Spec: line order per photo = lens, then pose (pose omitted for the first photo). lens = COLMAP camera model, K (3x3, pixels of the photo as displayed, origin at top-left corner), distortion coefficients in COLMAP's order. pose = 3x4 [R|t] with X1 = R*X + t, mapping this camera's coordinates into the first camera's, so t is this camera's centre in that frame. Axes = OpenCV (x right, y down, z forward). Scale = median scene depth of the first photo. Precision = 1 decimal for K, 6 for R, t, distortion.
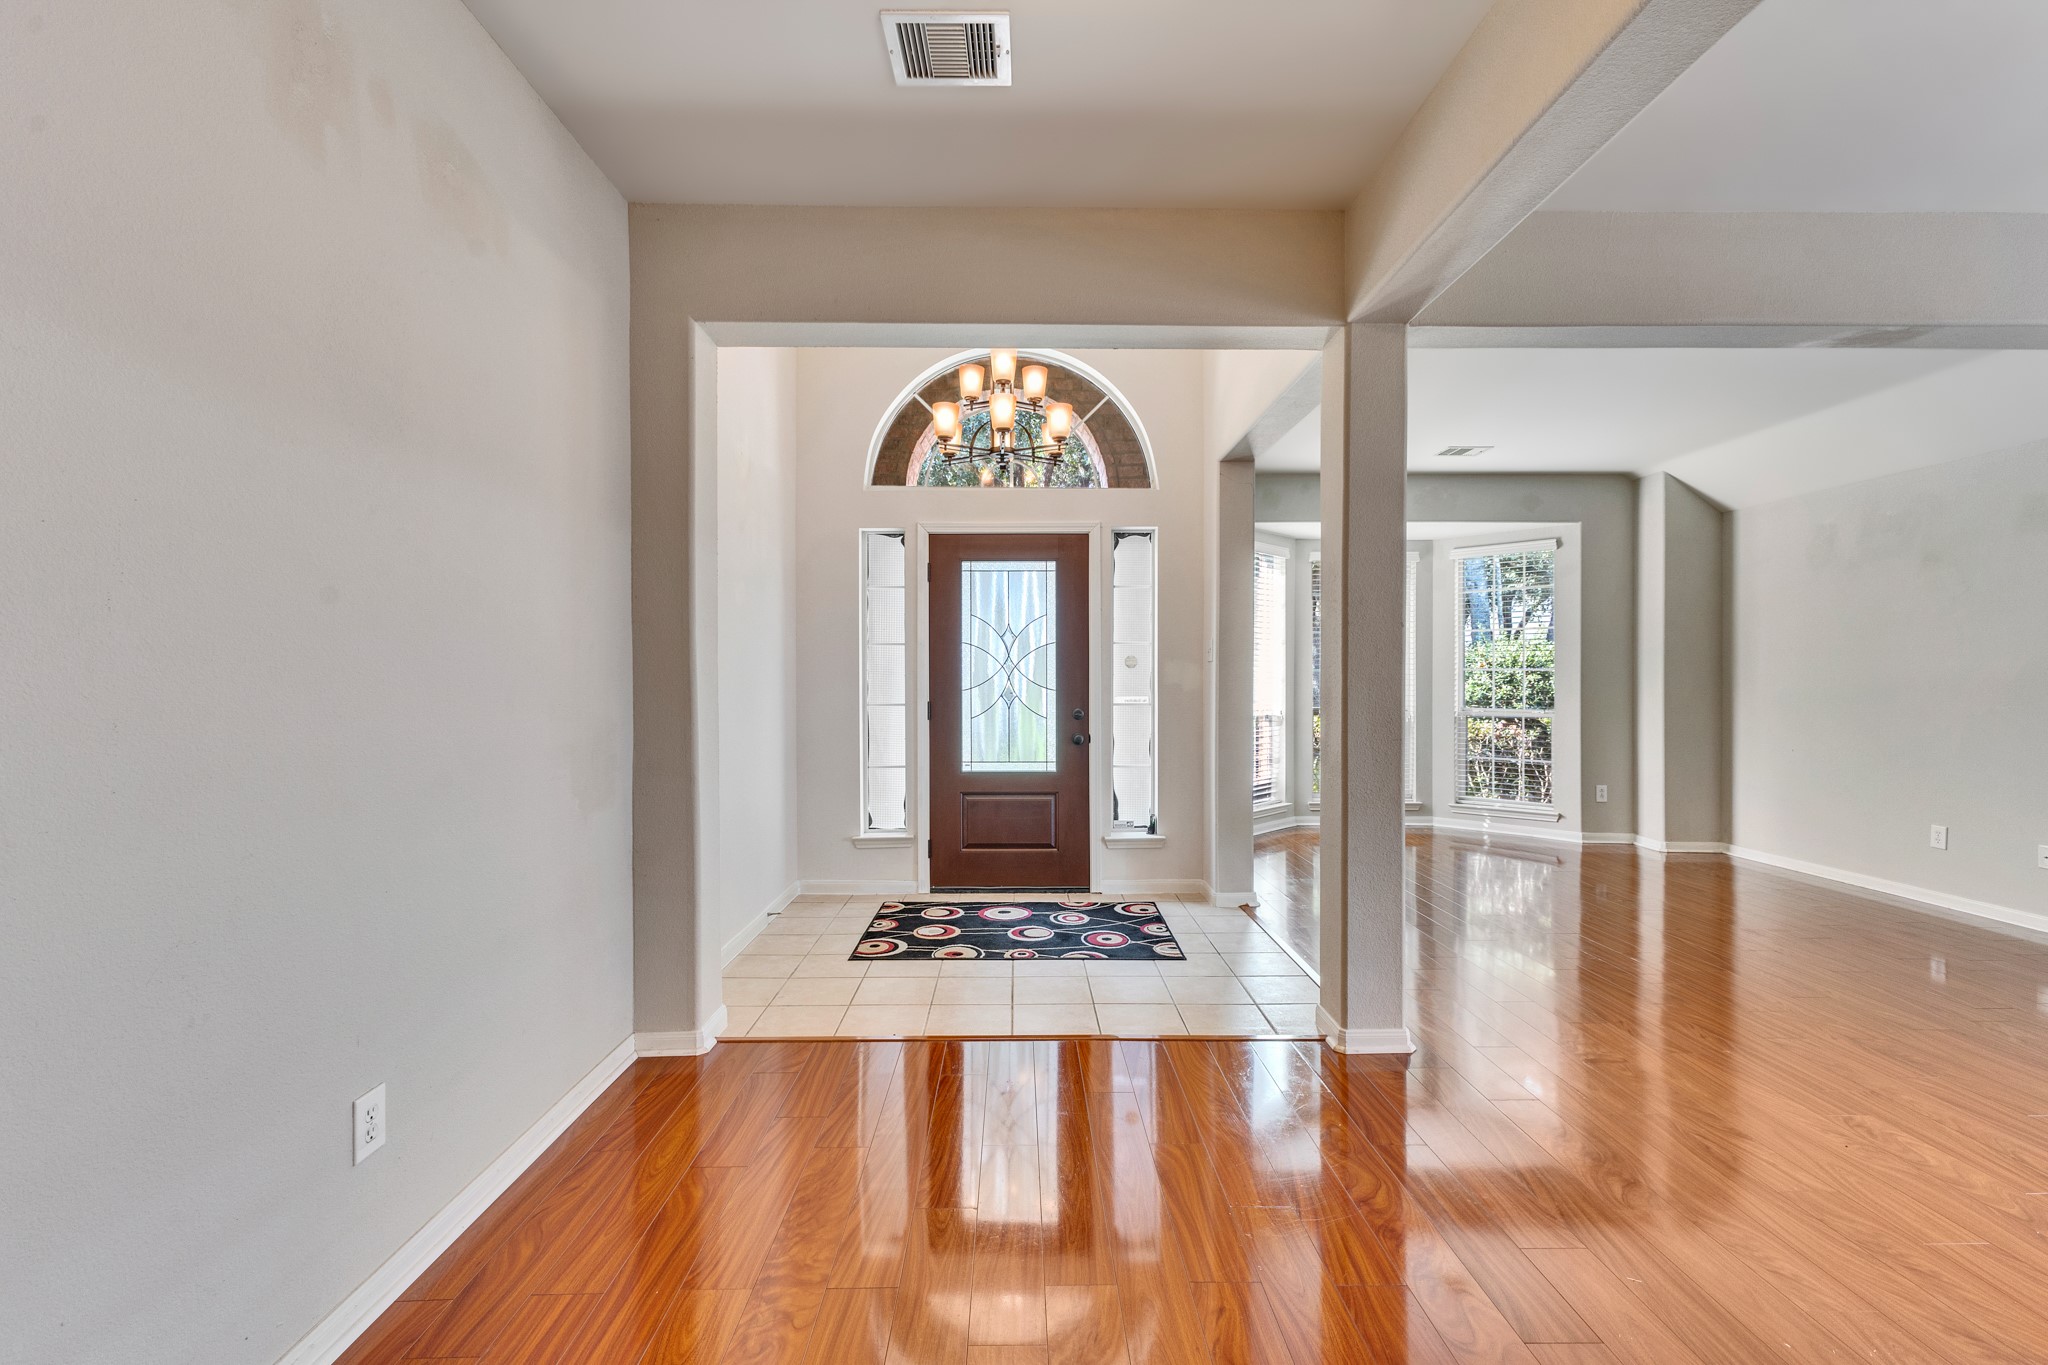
lens RADIAL K [[910.7, 0, 1023.3], [0, 910.7, 677.4], [0, 0, 1]] dist [-0.007079, 0.000036]
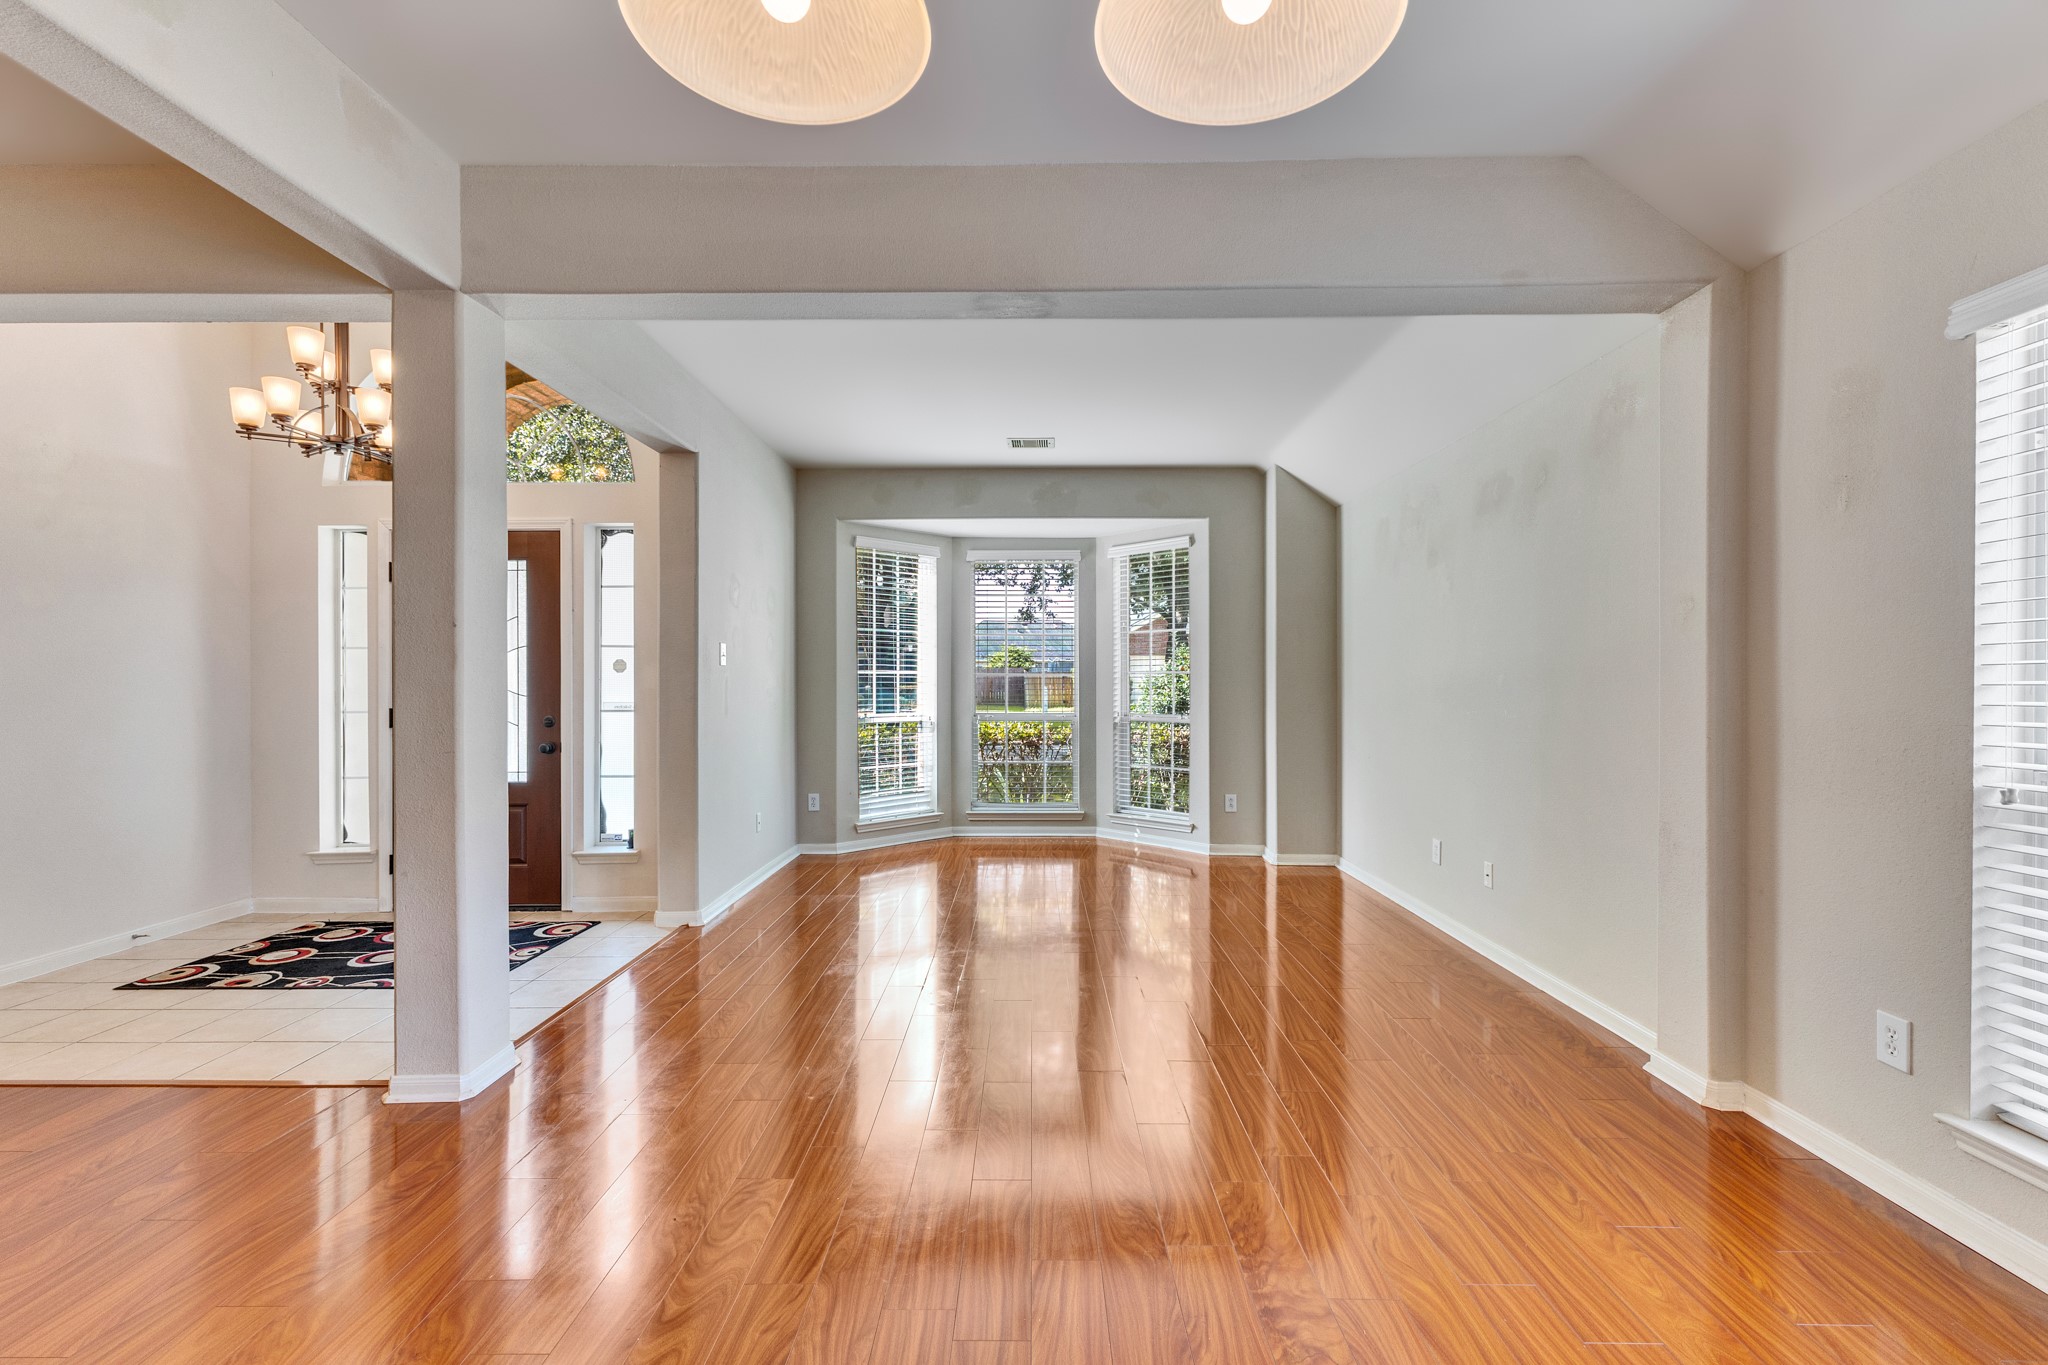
lens RADIAL K [[907.1, 0, 1023.0], [0, 907.1, 679.8], [0, 0, 1]] dist [-0.012345, 0.001886]
pose [[0.999992, -0.002539, -0.003142, 0.446329], [0.002533, 0.999995, -0.001719, -0.000240], [0.003146, 0.001711, 0.999994, 0.052594]]
